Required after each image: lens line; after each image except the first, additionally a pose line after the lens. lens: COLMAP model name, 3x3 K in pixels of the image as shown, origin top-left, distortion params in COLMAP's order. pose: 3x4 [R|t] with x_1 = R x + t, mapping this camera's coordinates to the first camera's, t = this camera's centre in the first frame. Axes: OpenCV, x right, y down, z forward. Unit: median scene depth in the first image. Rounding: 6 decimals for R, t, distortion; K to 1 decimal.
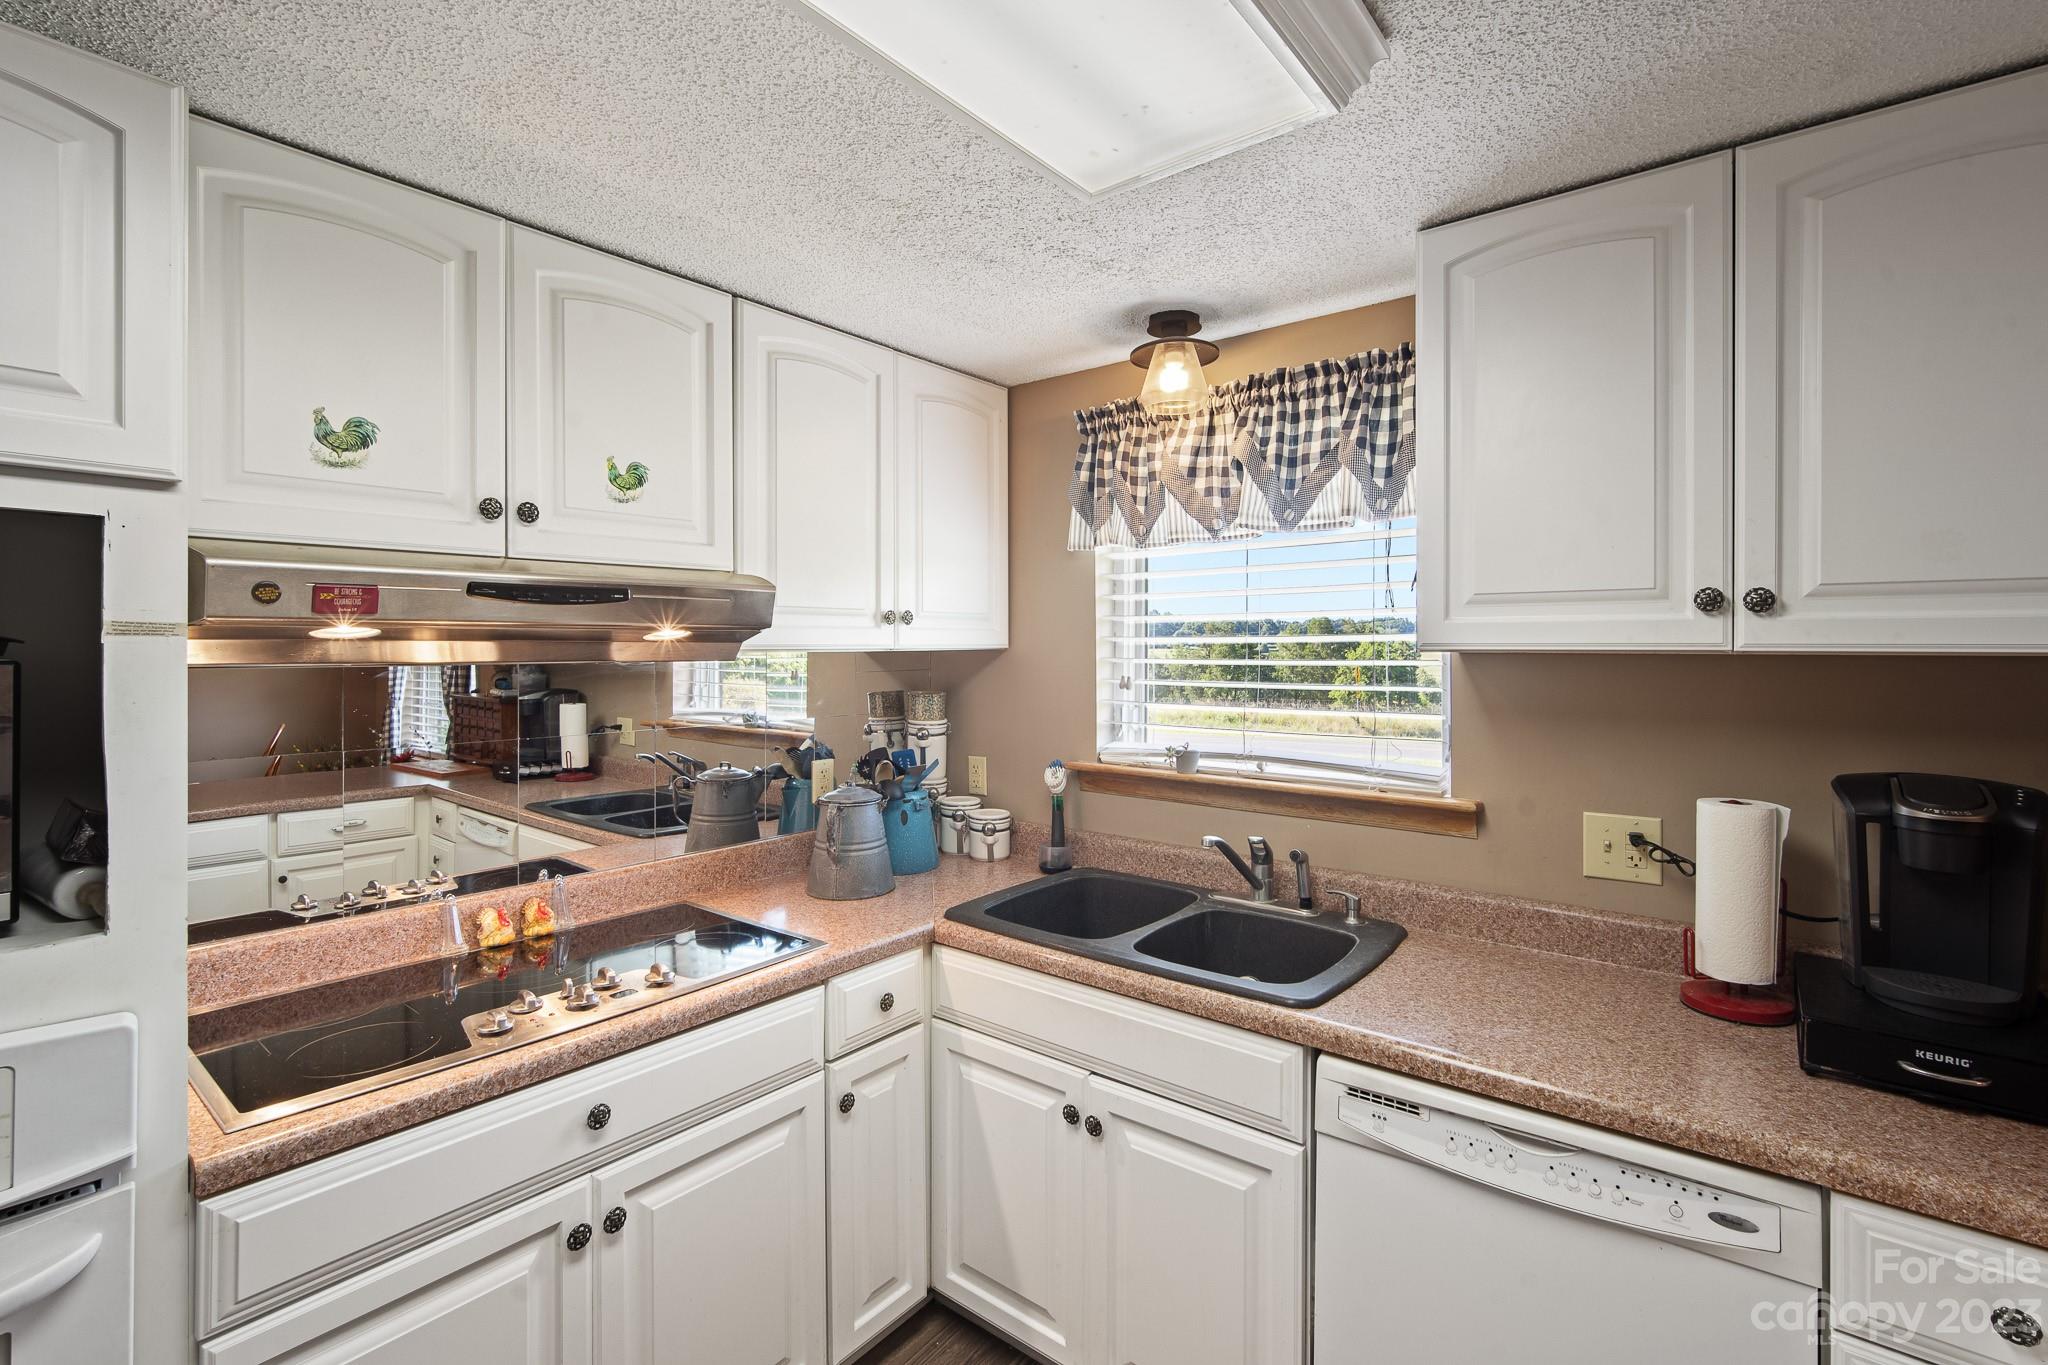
lens RADIAL K [[912.5, 0, 1016.5], [0, 912.5, 650.3], [0, 0, 1]] dist [-0.012075, 0.000591]
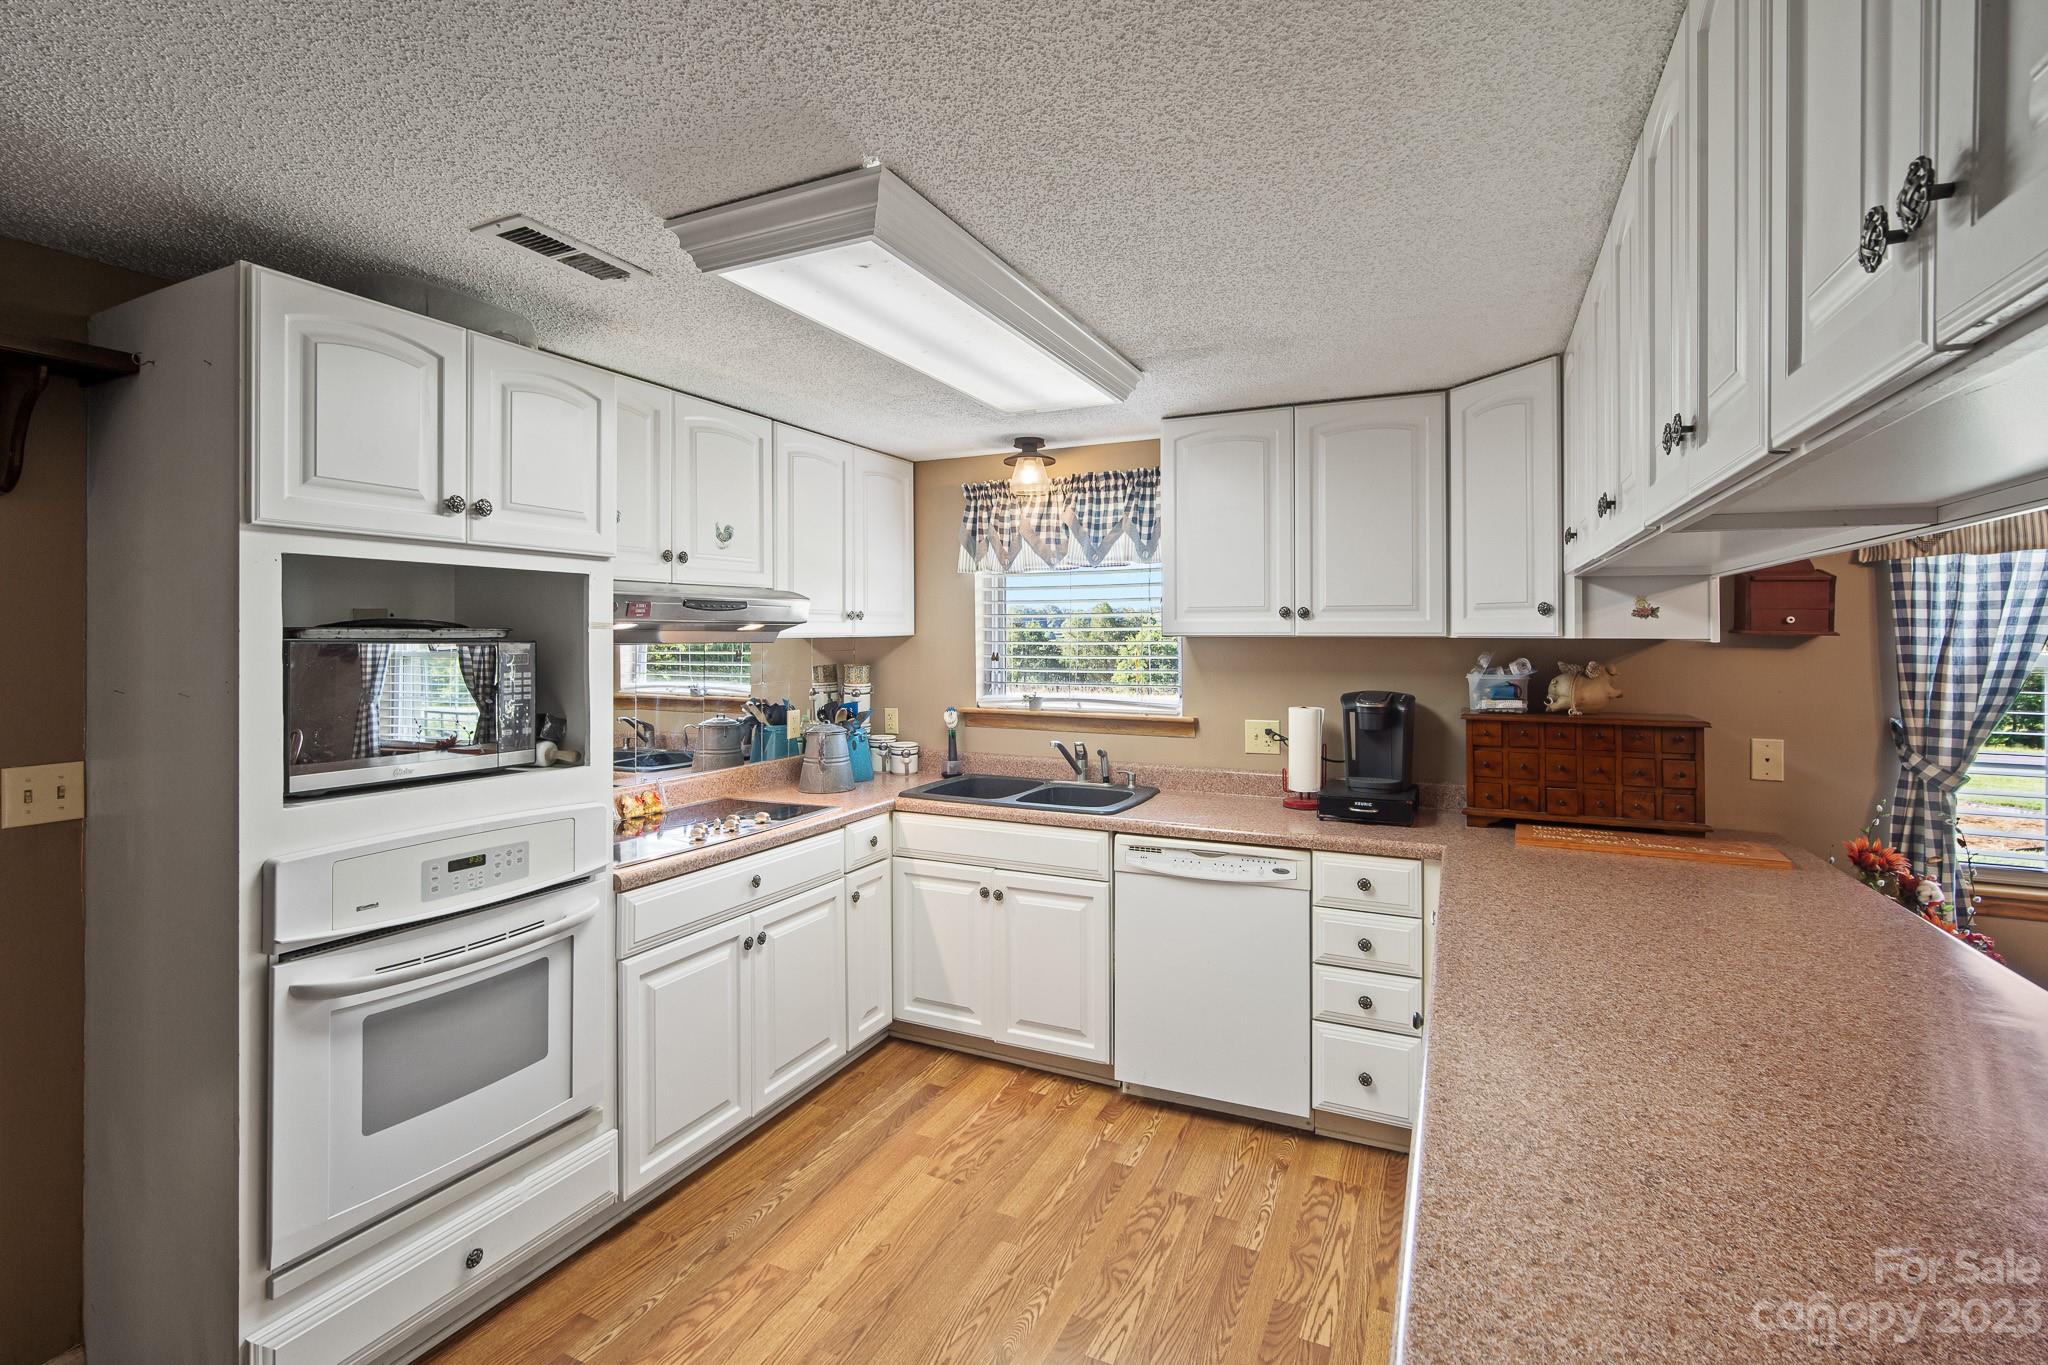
lens RADIAL K [[912.5, 0, 1010.1], [0, 912.5, 620.3], [0, 0, 1]] dist [-0.012075, 0.000591]
pose [[0.975629, 0.001942, 0.219417, -0.253396], [0.002384, 0.999808, -0.019452, 0.003952], [-0.219412, 0.019501, 0.975437, -0.693007]]
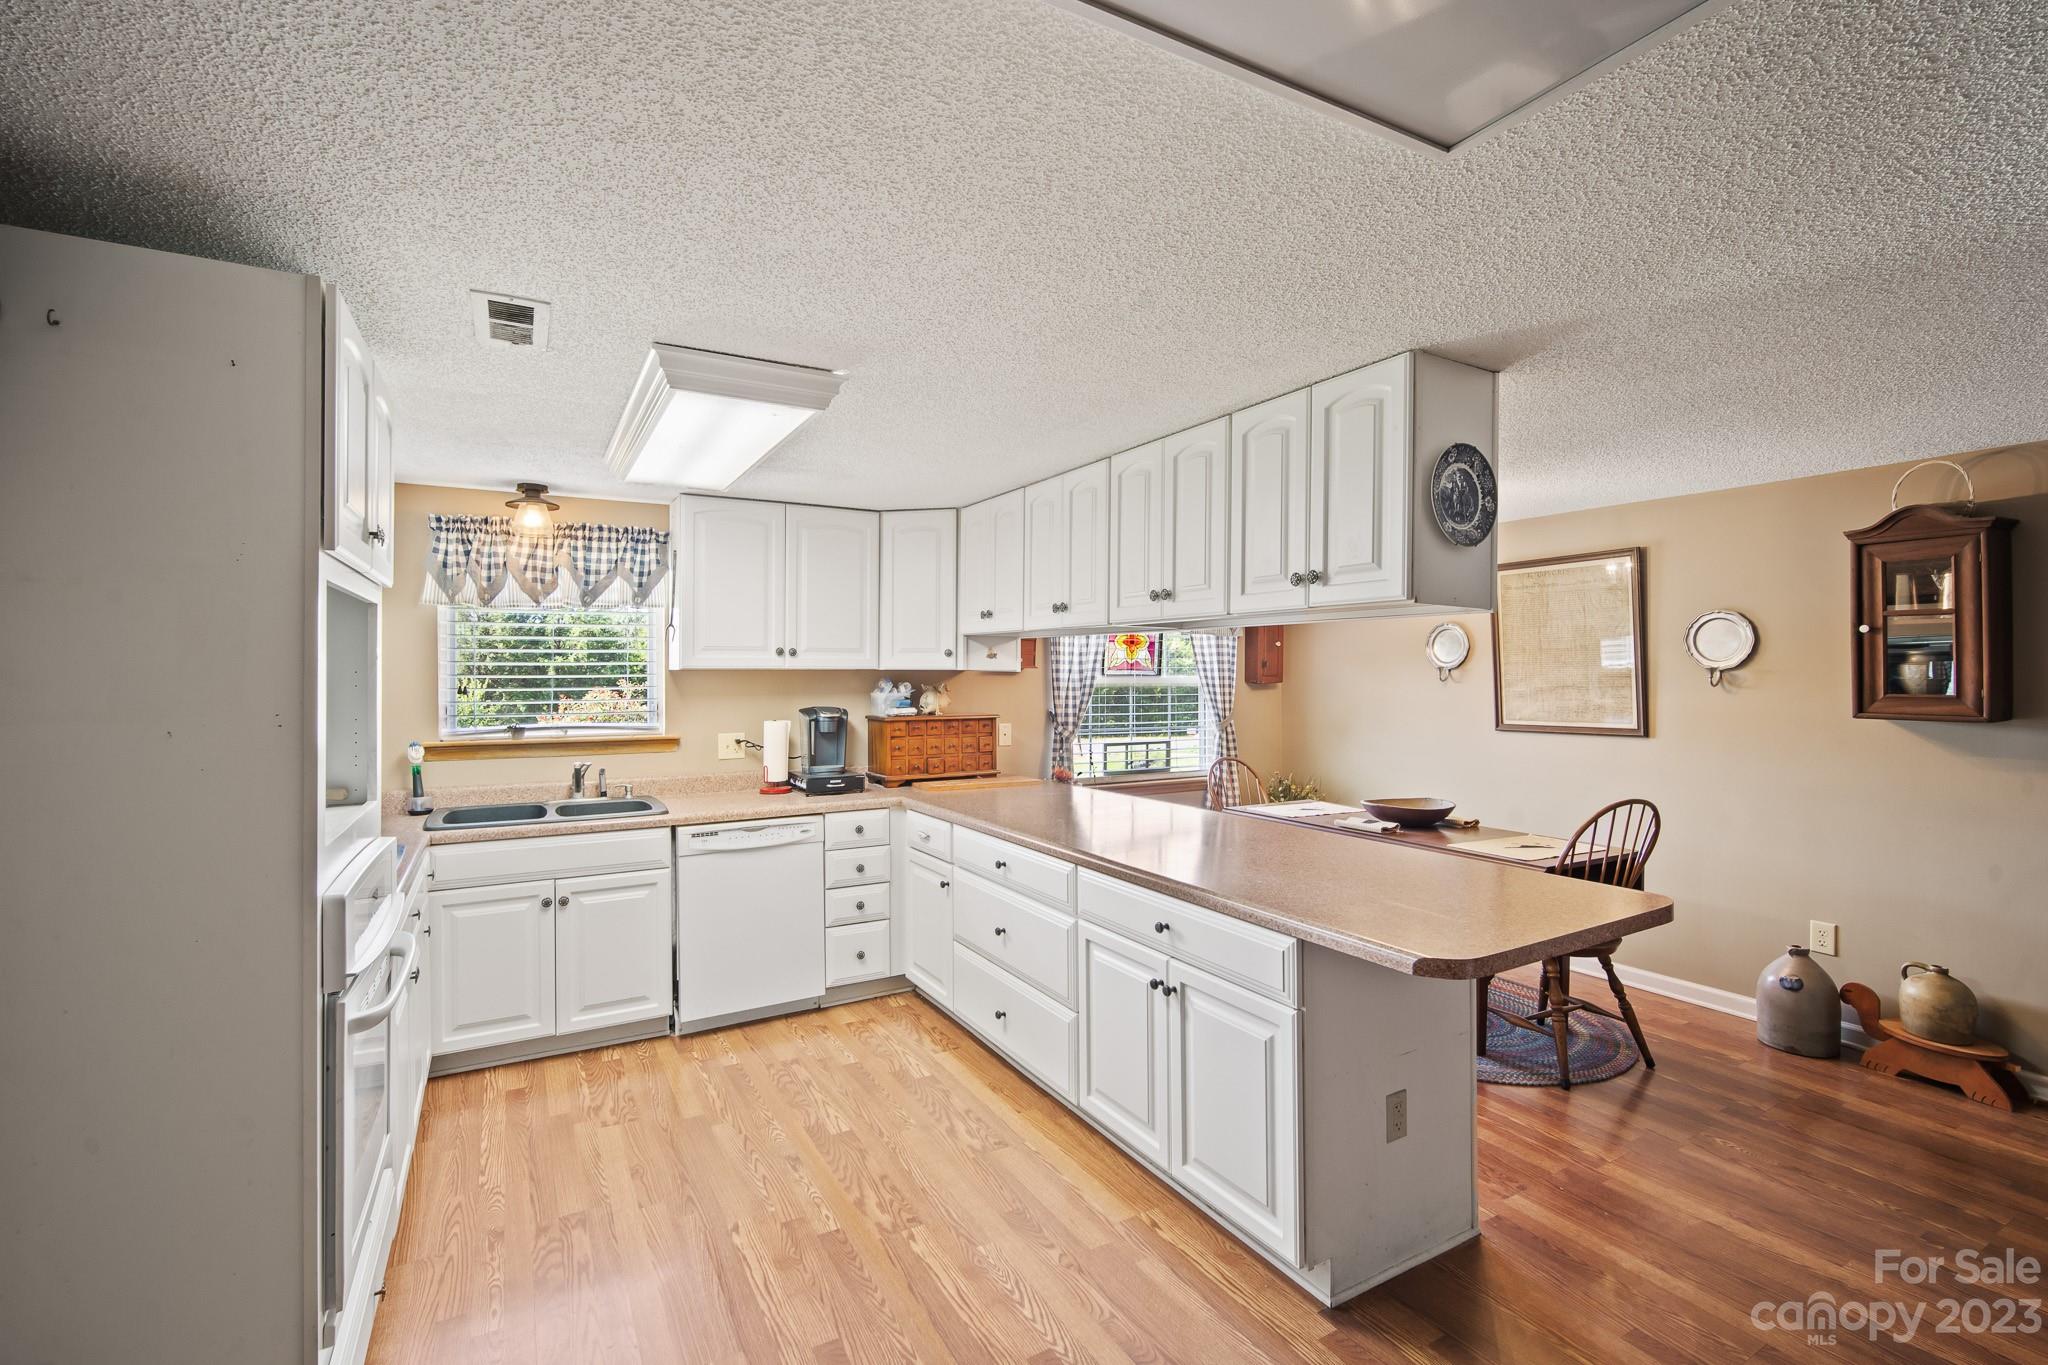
lens RADIAL K [[912.5, 0, 998.1], [0, 912.5, 648.8], [0, 0, 1]] dist [-0.012075, 0.000591]
pose [[0.392288, 0.017198, 0.919682, -1.217652], [0.004356, 0.999779, -0.020554, 0.001143], [-0.919832, 0.012069, 0.392126, -0.603919]]
